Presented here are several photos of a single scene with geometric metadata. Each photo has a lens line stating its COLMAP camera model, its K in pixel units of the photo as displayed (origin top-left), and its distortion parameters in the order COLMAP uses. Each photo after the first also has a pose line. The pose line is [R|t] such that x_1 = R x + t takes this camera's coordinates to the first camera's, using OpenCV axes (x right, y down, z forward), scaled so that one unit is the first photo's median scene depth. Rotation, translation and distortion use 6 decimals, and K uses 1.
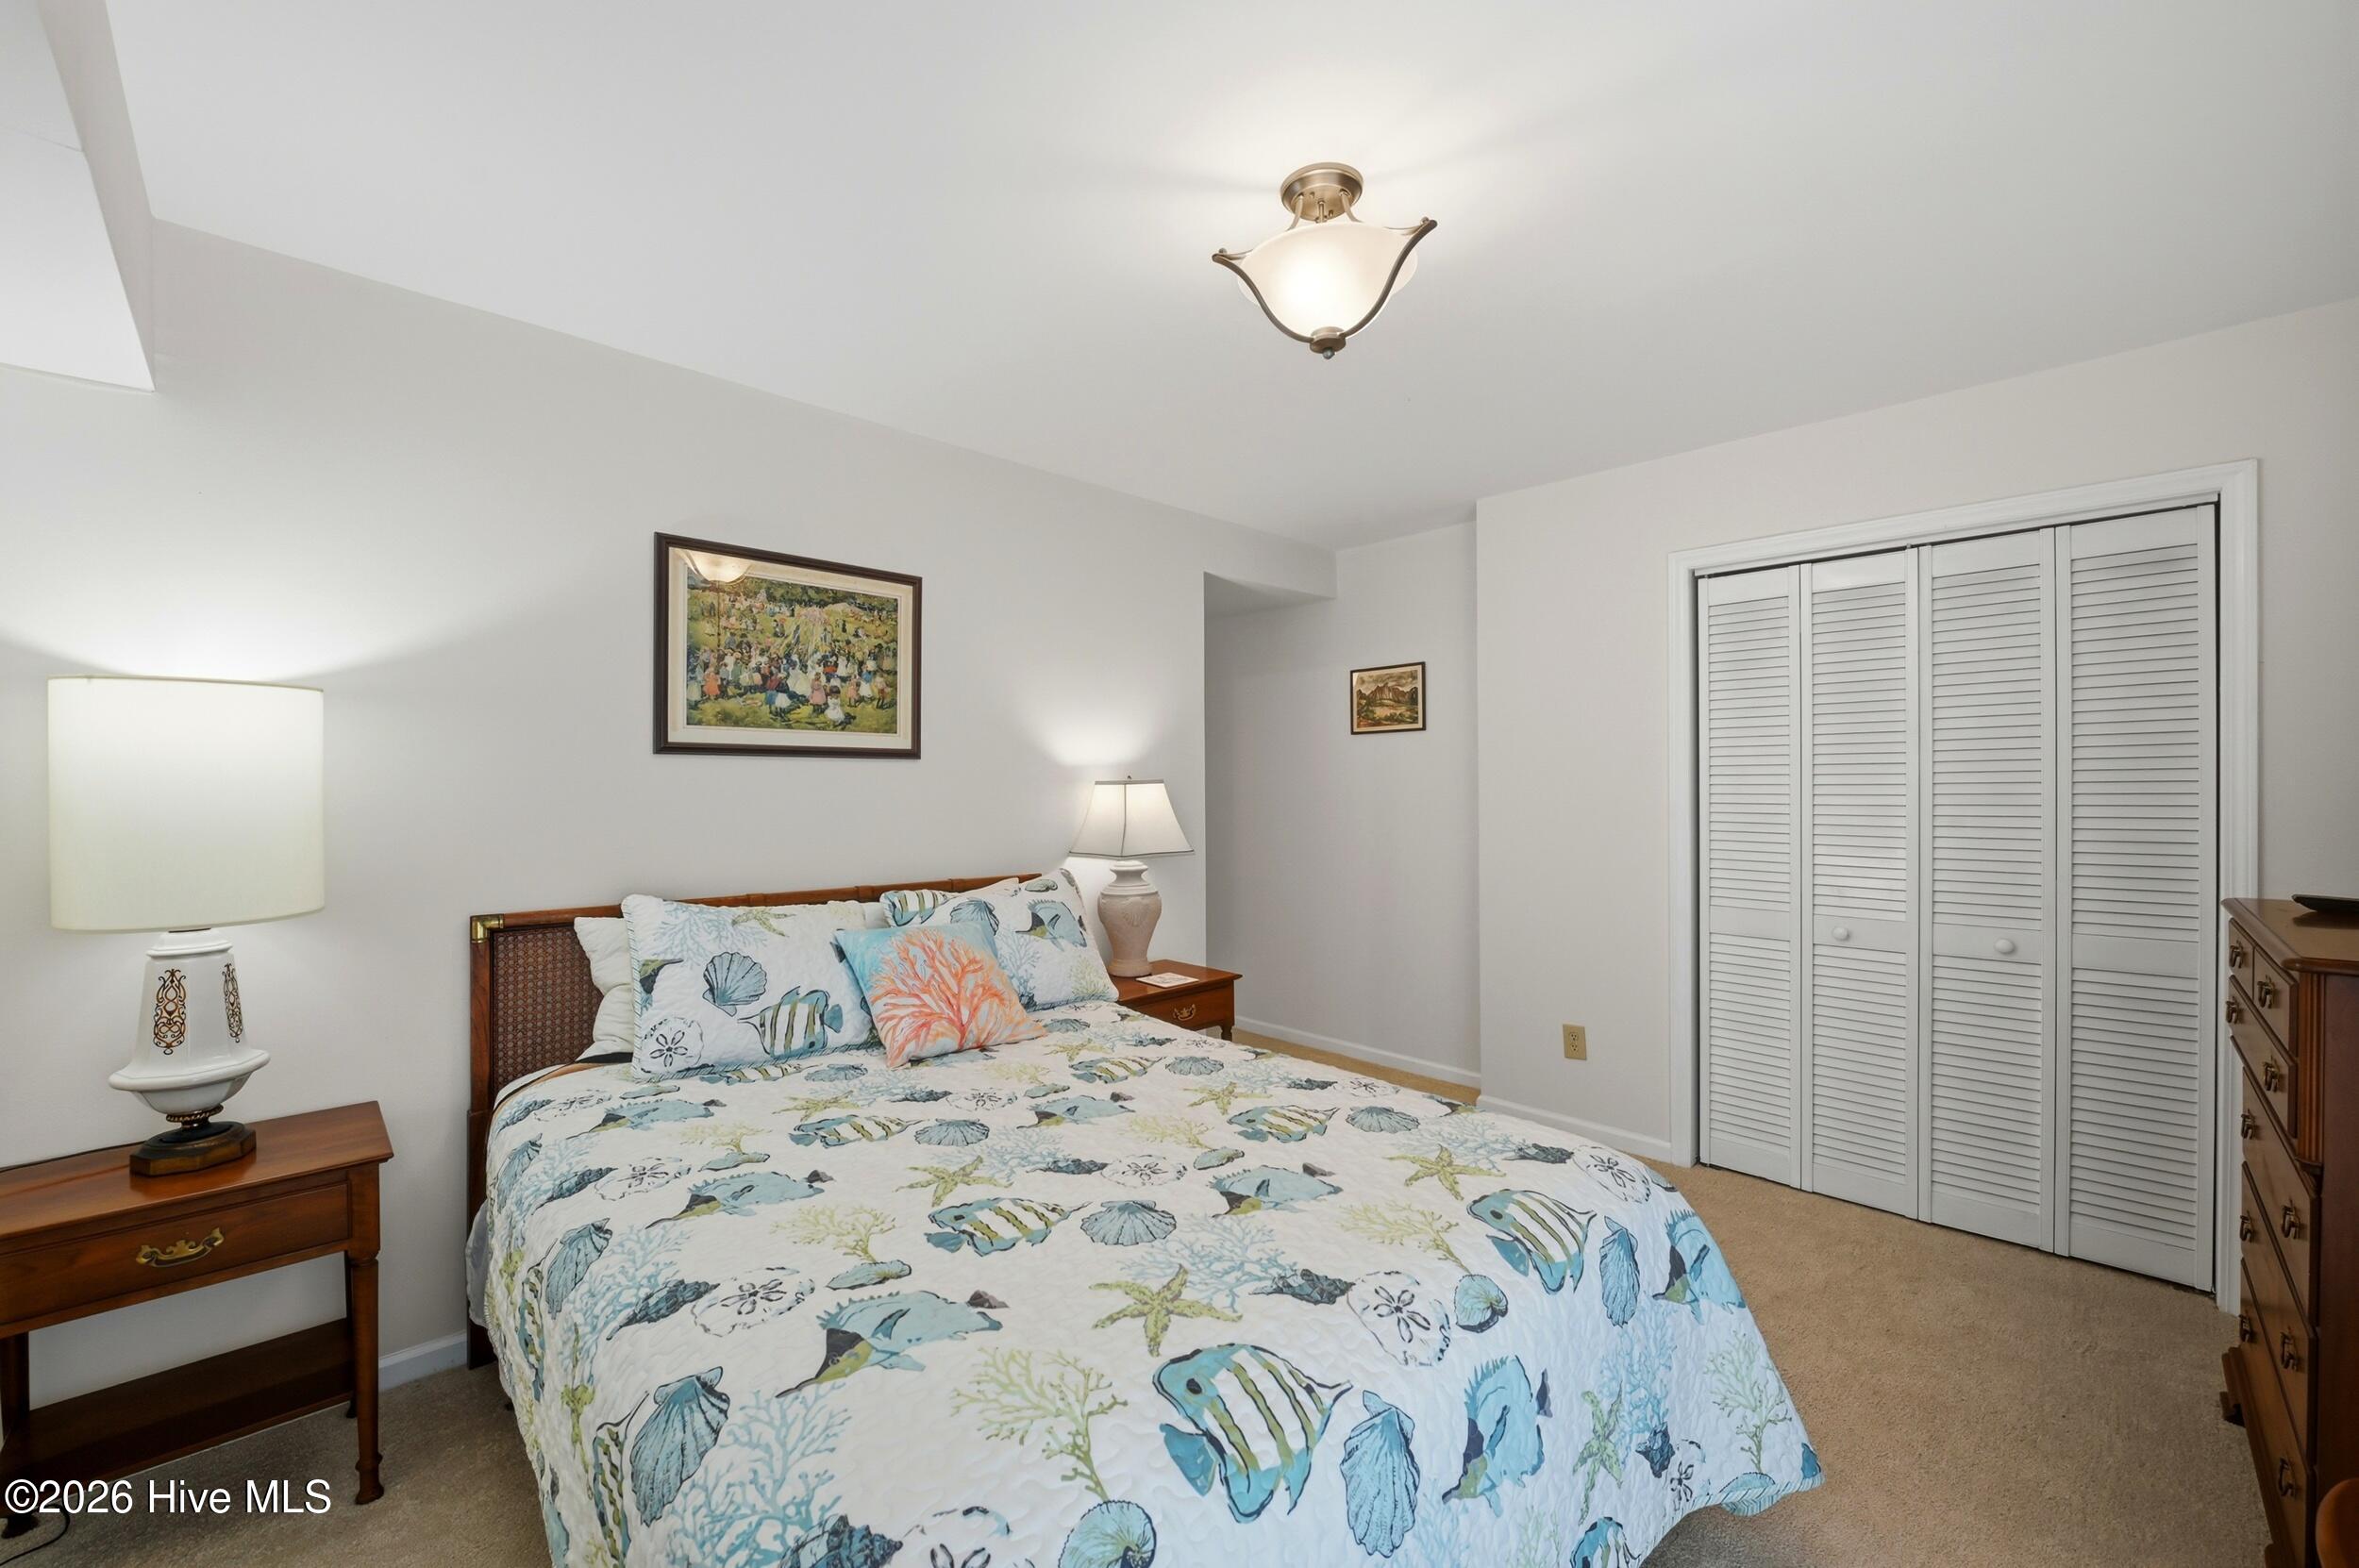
lens RADIAL K [[924.0, 0, 1166.2], [0, 924.0, 781.9], [0, 0, 1]] dist [-0.002859, -0.000127]
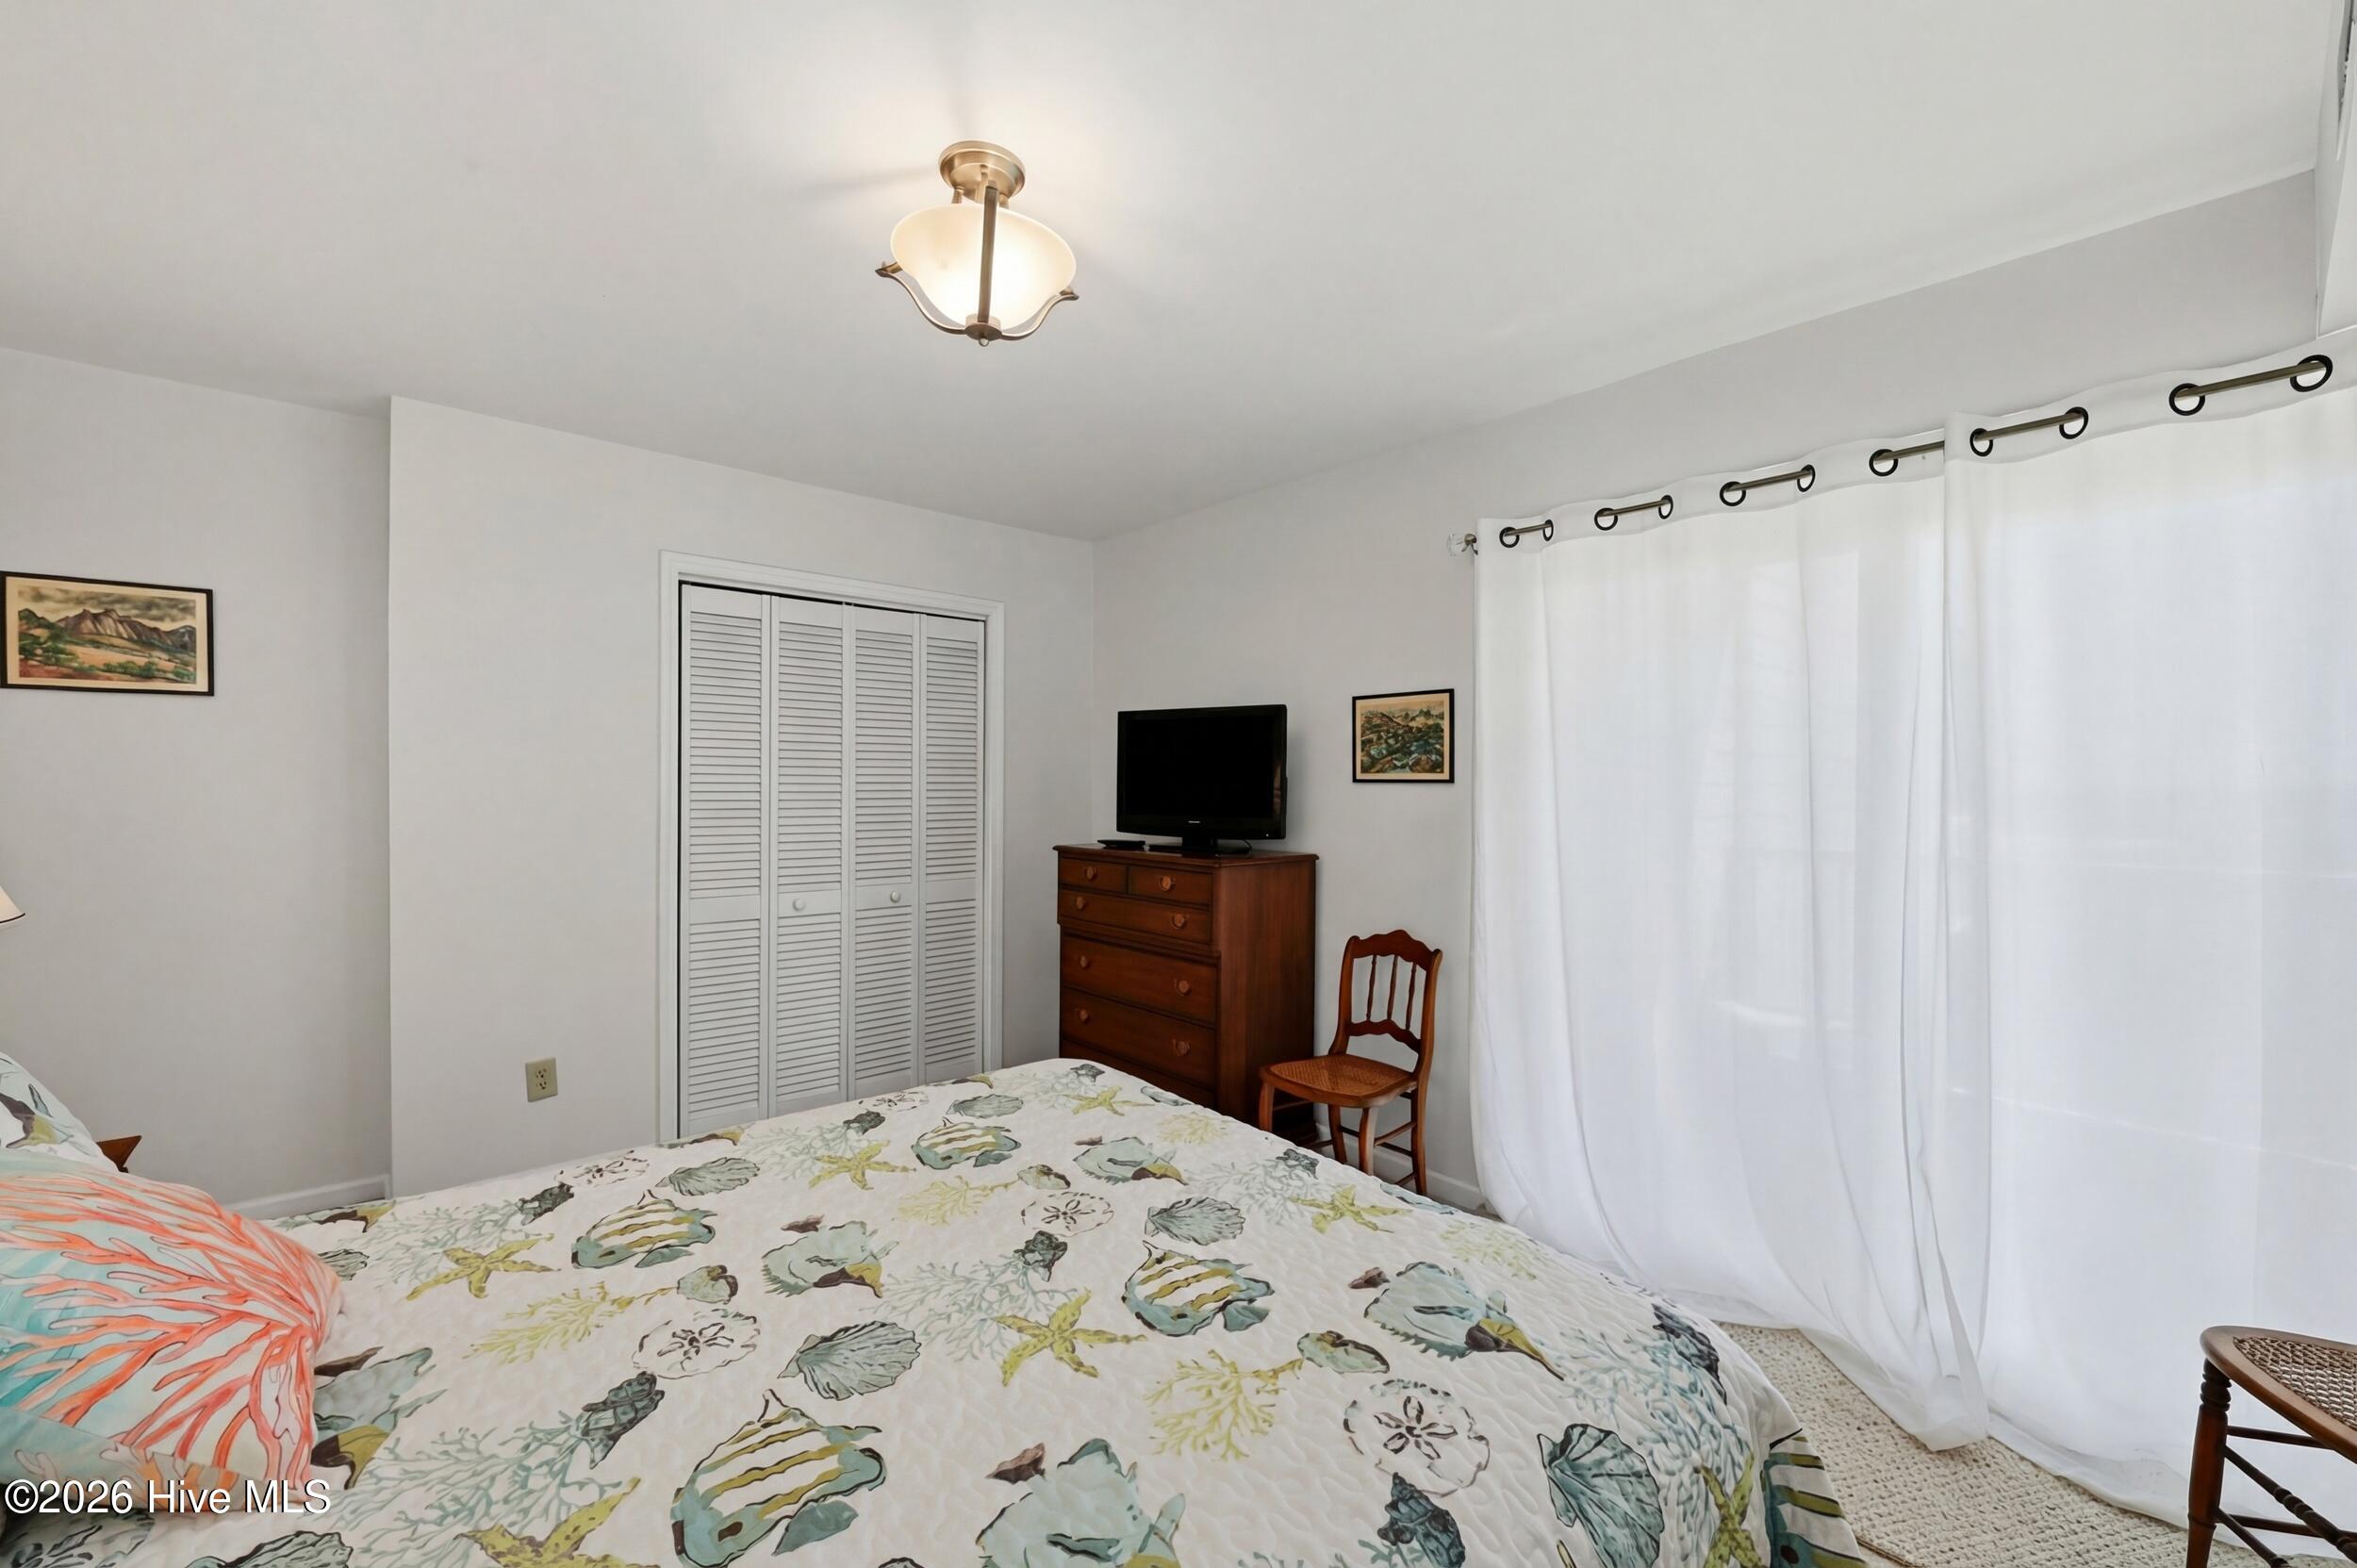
lens RADIAL K [[923.3, 0, 1164.6], [0, 923.3, 791.5], [0, 0, 1]] dist [-0.002859, -0.000127]
pose [[0.075021, -0.005298, 0.997168, -0.512085], [-0.007211, 0.999957, 0.005855, 0.003688], [-0.997156, -0.007630, 0.074980, 0.476146]]
